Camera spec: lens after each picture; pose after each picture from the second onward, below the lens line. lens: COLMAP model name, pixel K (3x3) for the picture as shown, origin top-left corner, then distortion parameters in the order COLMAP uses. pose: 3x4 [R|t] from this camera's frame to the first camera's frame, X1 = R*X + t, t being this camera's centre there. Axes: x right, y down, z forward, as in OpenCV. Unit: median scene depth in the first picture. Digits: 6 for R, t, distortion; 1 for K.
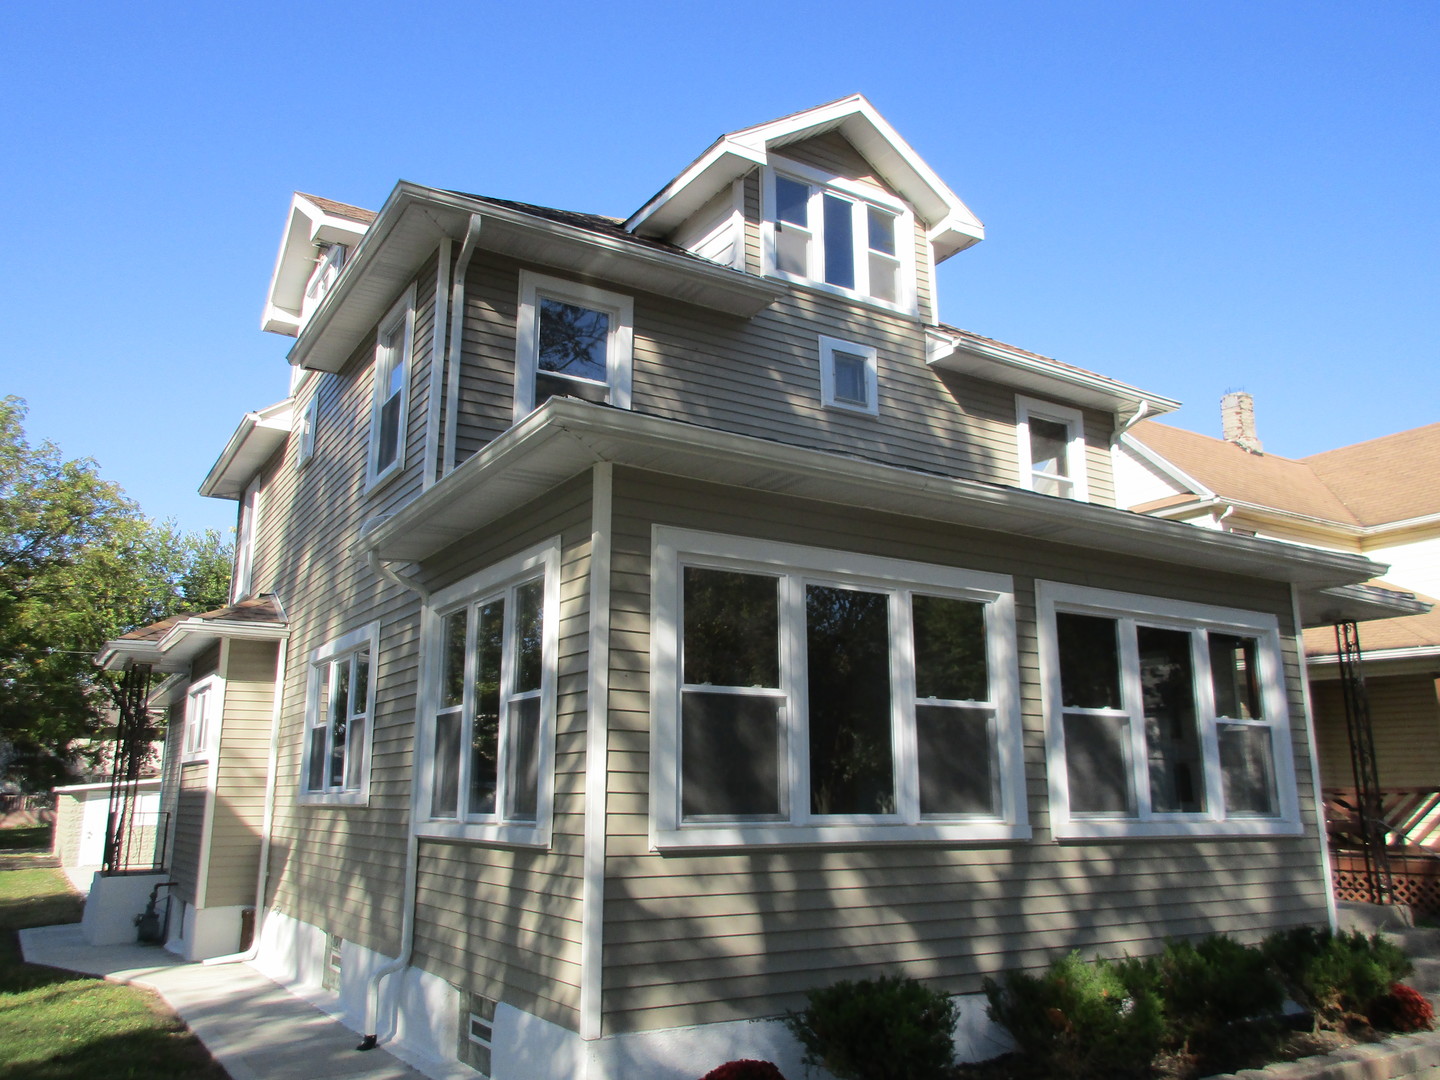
lens RADIAL K [[1116.6, 0, 719.9], [0, 1116.6, 537.7], [0, 0, 1]] dist [0.000614, 0.001689]
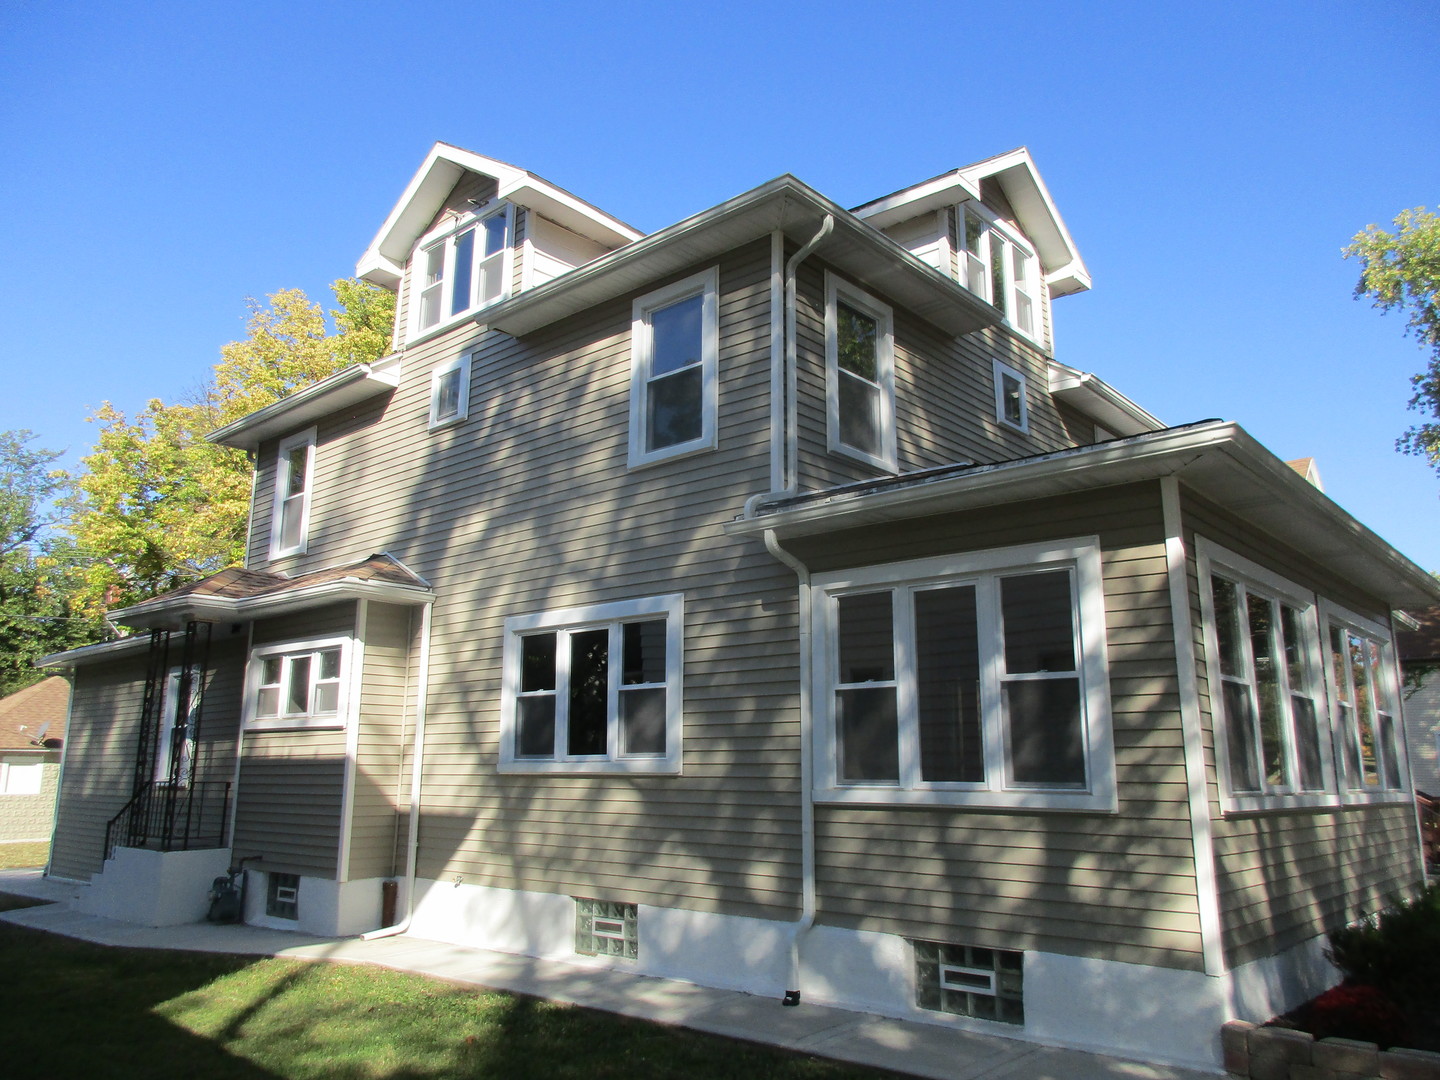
lens RADIAL K [[1066.5, 0, 719.6], [0, 1066.5, 540.0], [0, 0, 1]] dist [0.023333, -0.002877]
pose [[0.957283, 0.067244, 0.281225, -0.450577], [-0.071672, 0.997413, 0.005479, 0.013260], [-0.280129, -0.025401, 0.959626, 0.042665]]
